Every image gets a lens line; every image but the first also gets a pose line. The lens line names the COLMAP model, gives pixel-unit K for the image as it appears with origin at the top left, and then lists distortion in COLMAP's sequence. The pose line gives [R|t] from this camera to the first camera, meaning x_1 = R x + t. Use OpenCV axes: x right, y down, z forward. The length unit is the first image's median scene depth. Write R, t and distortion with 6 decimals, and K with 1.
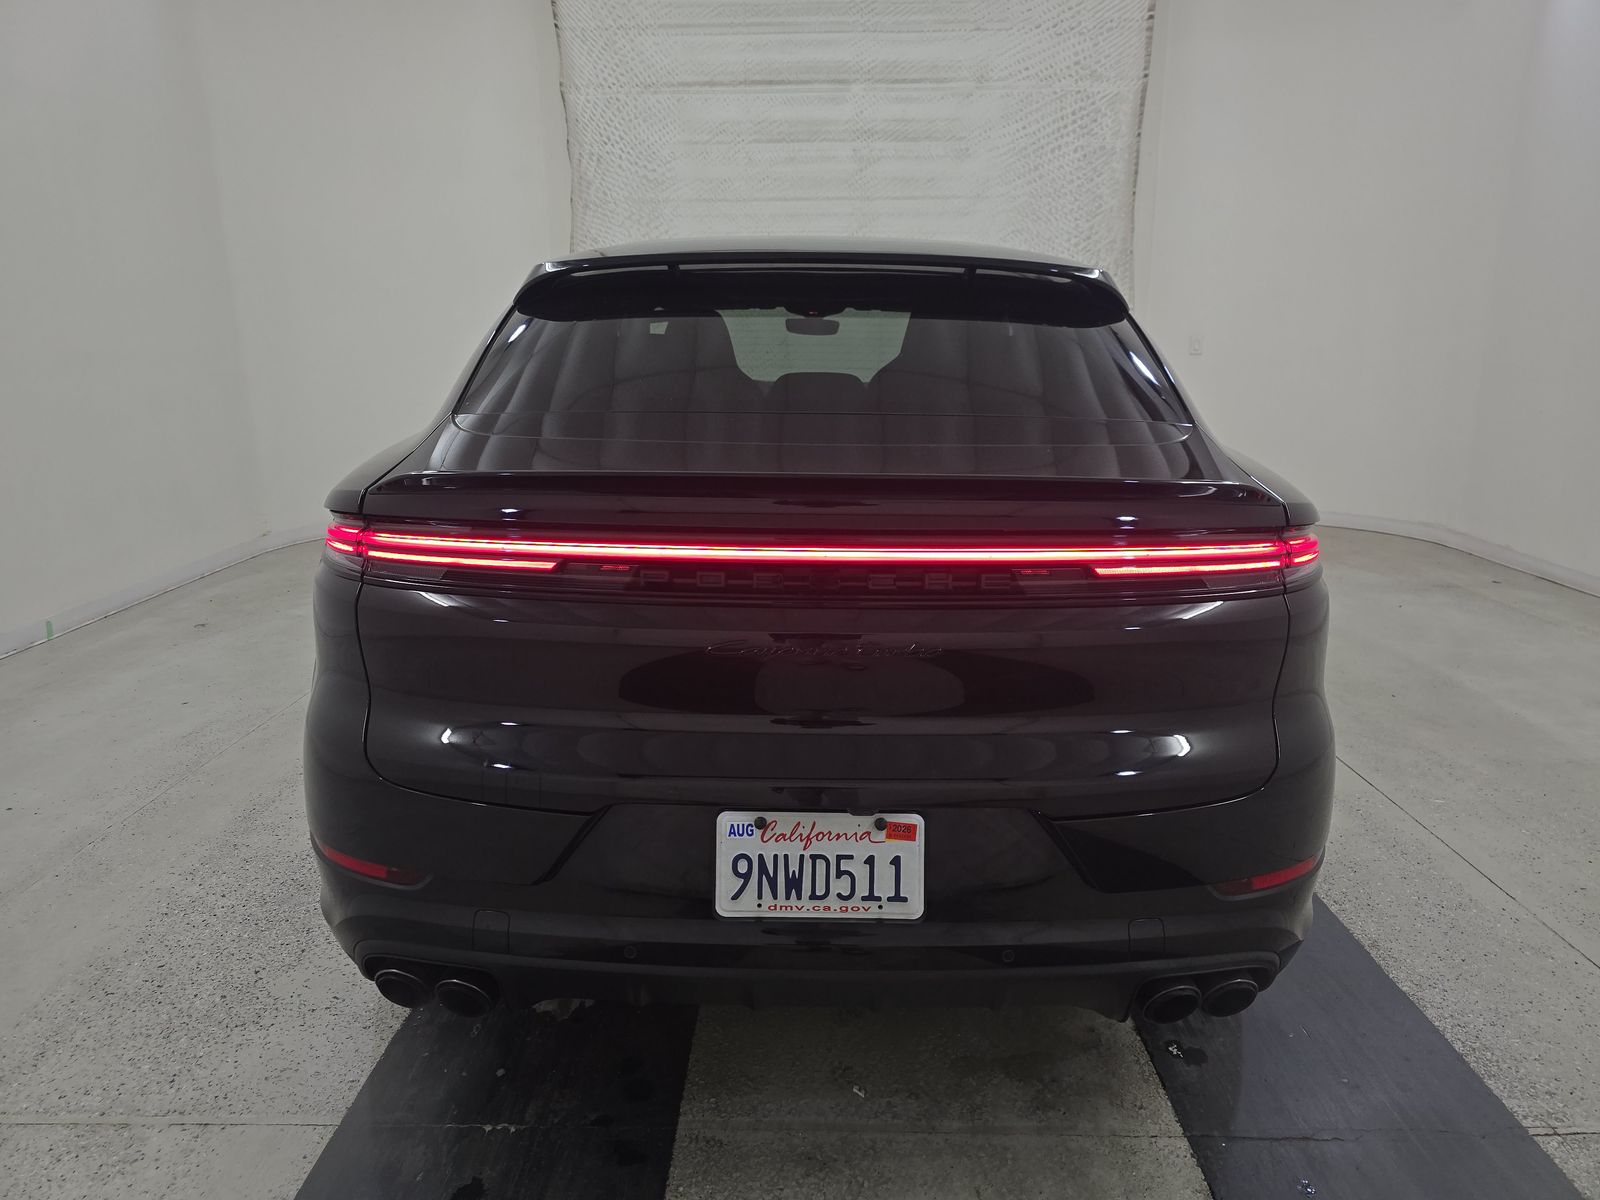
lens RADIAL K [[1065.5, 0, 800.5], [0, 1065.5, 607.6], [0, 0, 1]] dist [0.029130, -0.026007]
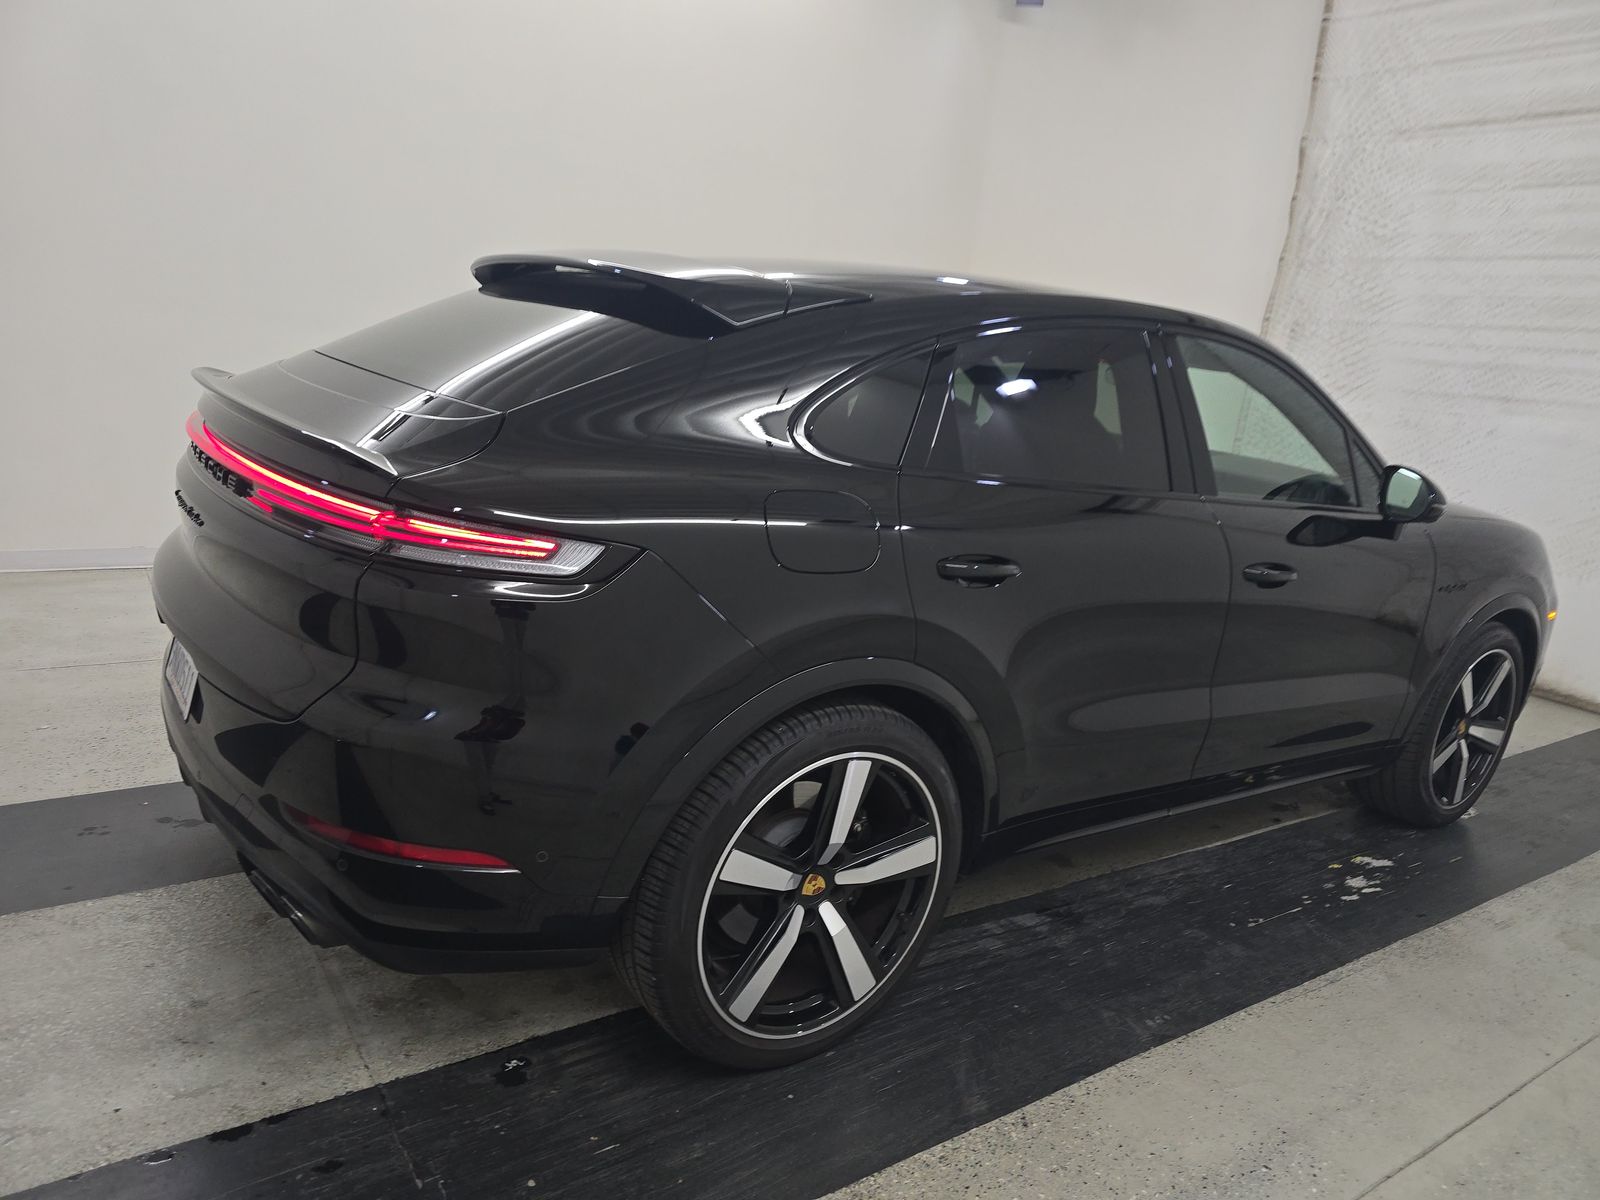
lens RADIAL K [[1065.5, 0, 811.5], [0, 1065.5, 604.9], [0, 0, 1]] dist [0.029130, -0.026007]
pose [[0.590707, 0.248489, -0.767671, 0.341408], [-0.300051, 0.950819, 0.076889, -0.041312], [0.749022, 0.184921, 0.636215, 0.150271]]
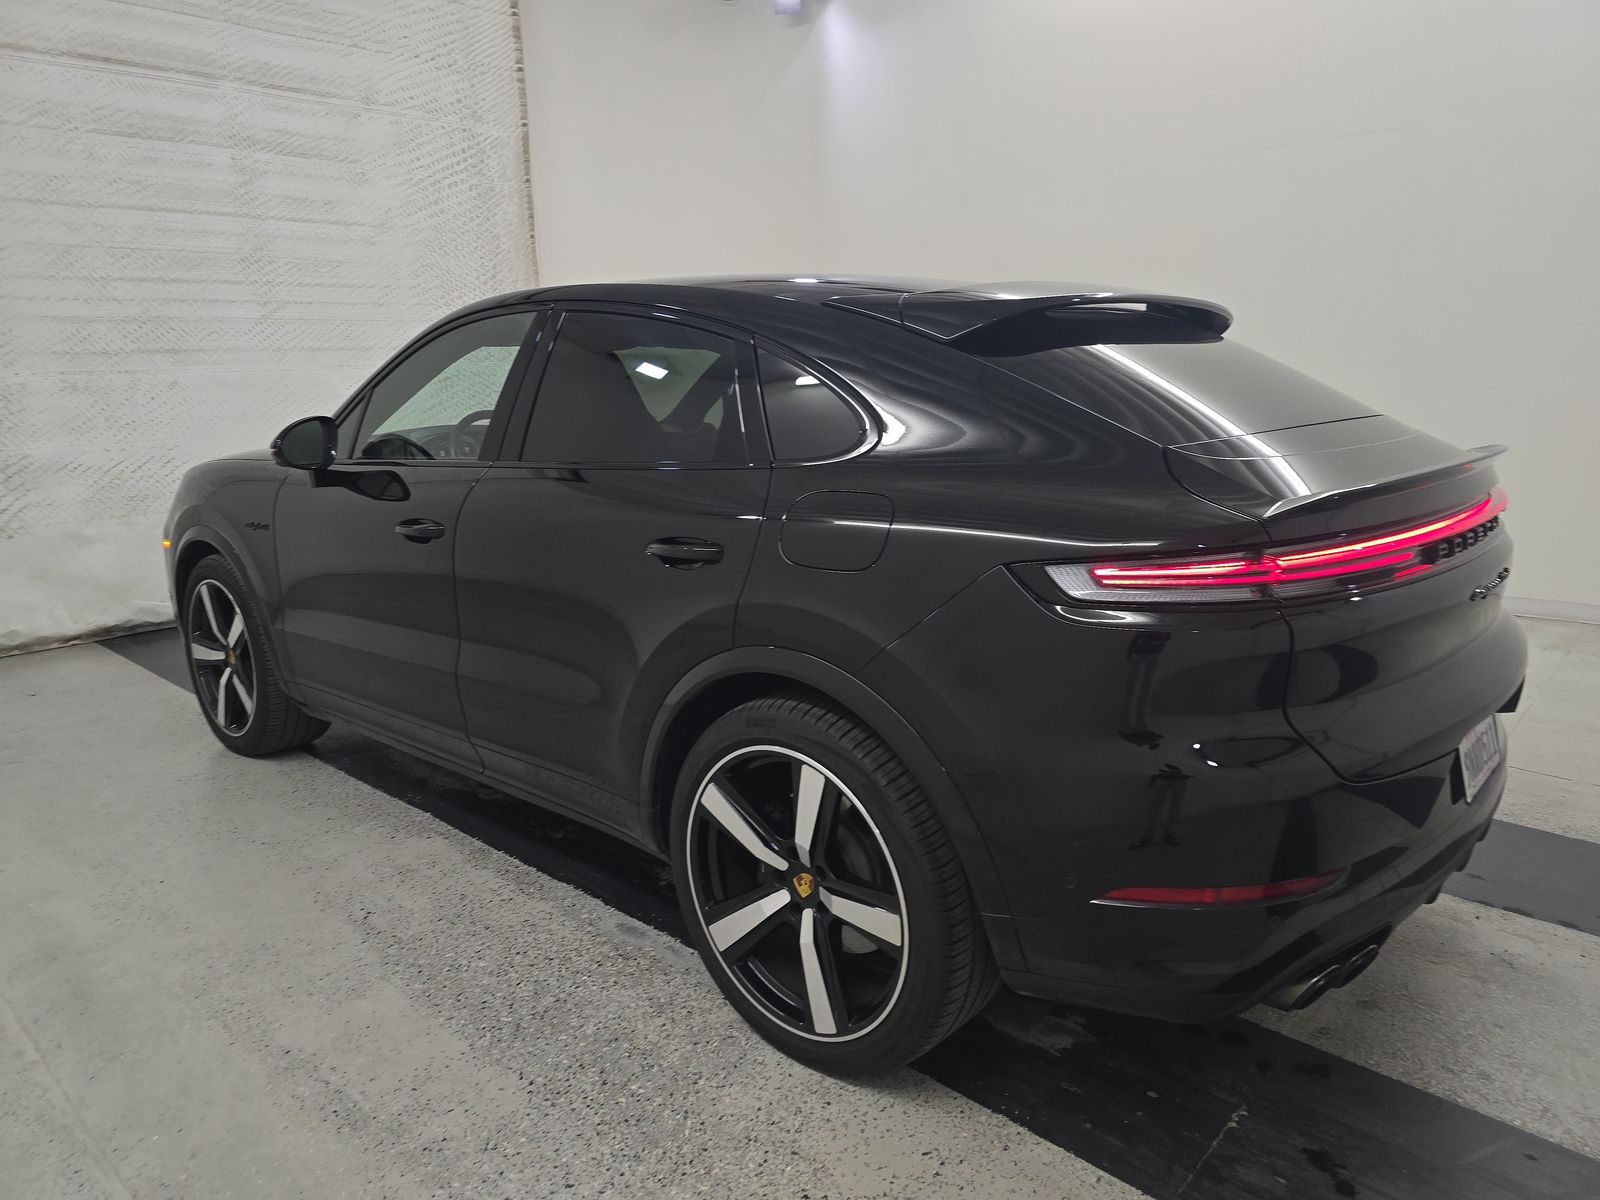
lens RADIAL K [[1065.5, 0, 812.3], [0, 1065.5, 602.5], [0, 0, 1]] dist [0.029130, -0.026007]
pose [[0.665724, -0.175063, 0.725371, -0.321935], [0.204686, 0.977646, 0.048094, -0.035737], [-0.717576, 0.116456, 0.686675, 0.138898]]
